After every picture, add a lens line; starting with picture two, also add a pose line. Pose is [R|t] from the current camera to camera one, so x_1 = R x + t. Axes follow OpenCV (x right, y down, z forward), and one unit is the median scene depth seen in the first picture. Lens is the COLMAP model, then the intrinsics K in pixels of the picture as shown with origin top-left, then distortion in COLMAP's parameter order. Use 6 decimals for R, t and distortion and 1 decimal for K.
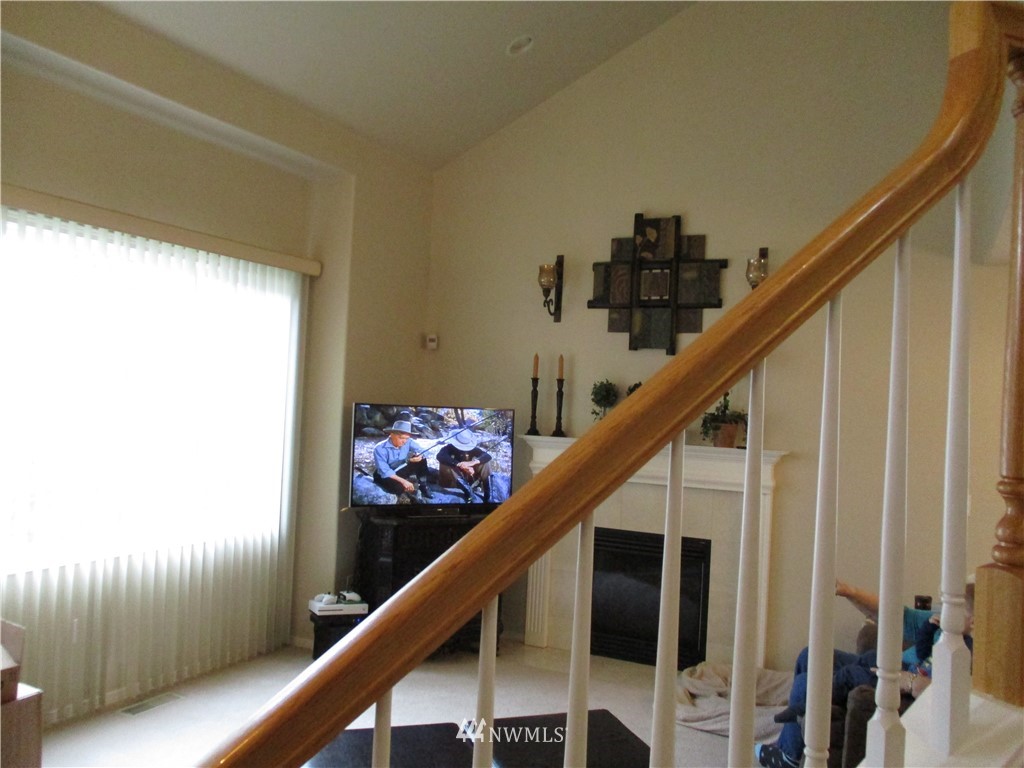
lens RADIAL K [[857.9, 0, 512.0], [0, 857.9, 384.0], [0, 0, 1]] dist [-0.012831, -0.015037]
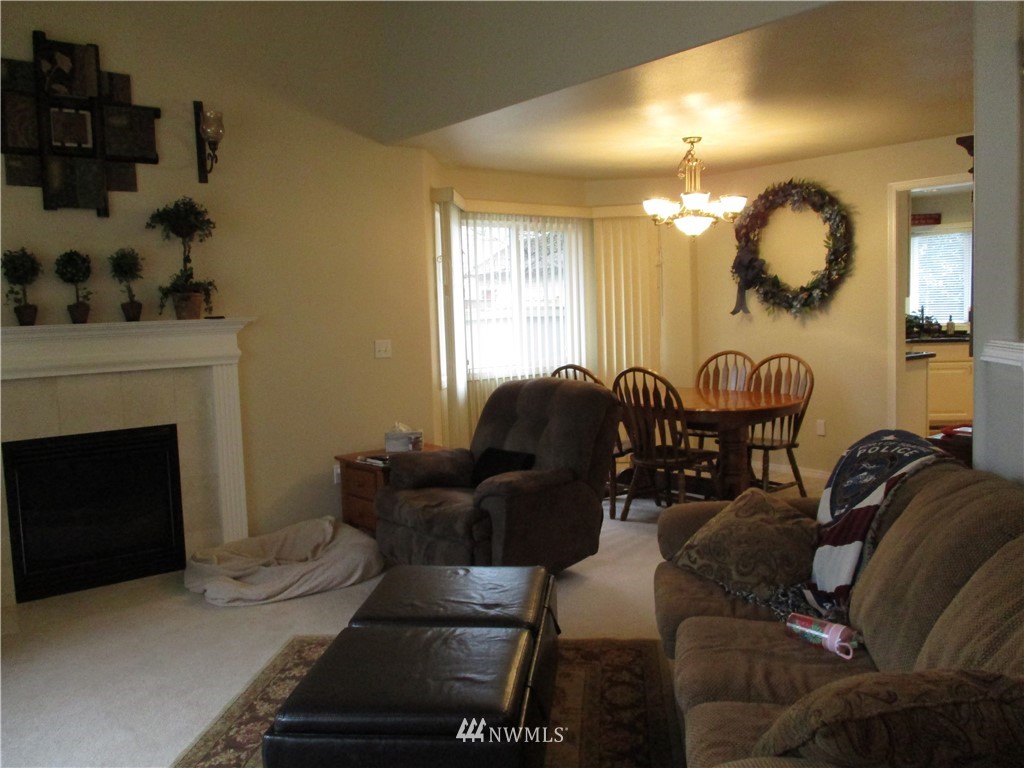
lens RADIAL K [[857.9, 0, 512.0], [0, 857.9, 384.0], [0, 0, 1]] dist [-0.012831, -0.015037]
pose [[0.417043, -0.145872, 0.897105, -0.415011], [0.030158, 0.988714, 0.146748, 0.016699], [-0.908386, -0.034146, 0.416735, 0.285243]]
